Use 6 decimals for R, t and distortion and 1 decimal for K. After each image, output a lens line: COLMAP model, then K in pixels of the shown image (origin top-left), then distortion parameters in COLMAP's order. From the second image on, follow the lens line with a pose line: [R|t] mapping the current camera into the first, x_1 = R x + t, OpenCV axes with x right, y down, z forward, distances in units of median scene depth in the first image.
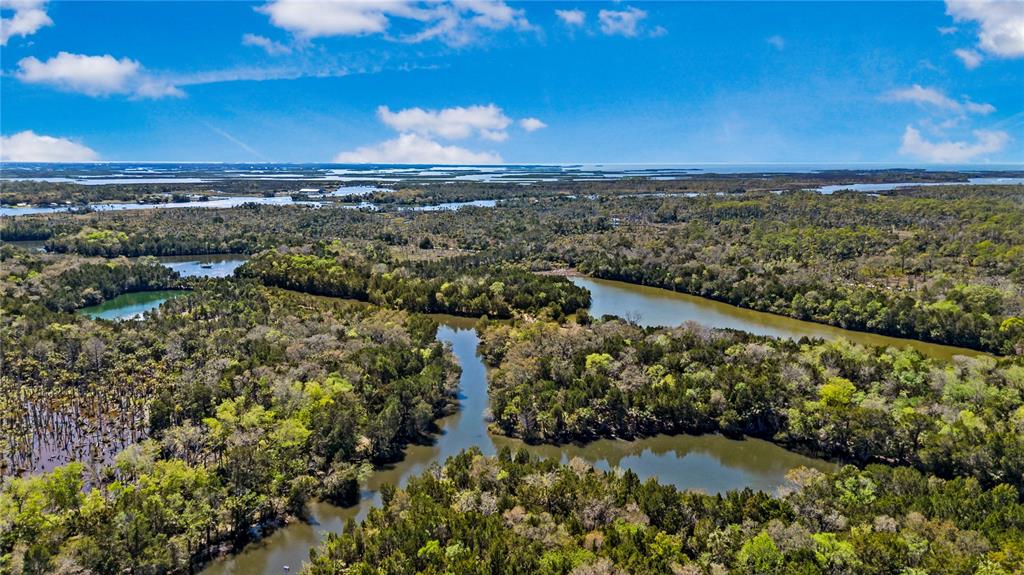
lens RADIAL K [[702.8, 0, 512.0], [0, 702.8, 287.5], [0, 0, 1]] dist [0.046013, -0.001641]
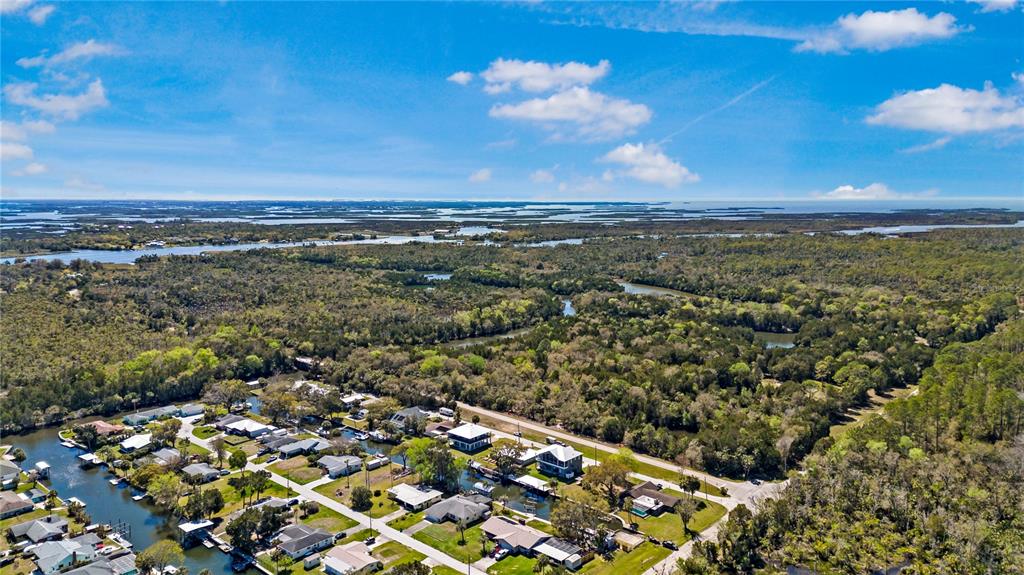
lens RADIAL K [[702.8, 0, 512.0], [0, 702.8, 287.5], [0, 0, 1]] dist [0.046013, -0.001641]
pose [[0.992058, 0.013440, -0.125064, 0.012722], [-0.019528, 0.998677, -0.047577, 0.035131], [0.124259, 0.049641, 0.991007, -0.345121]]
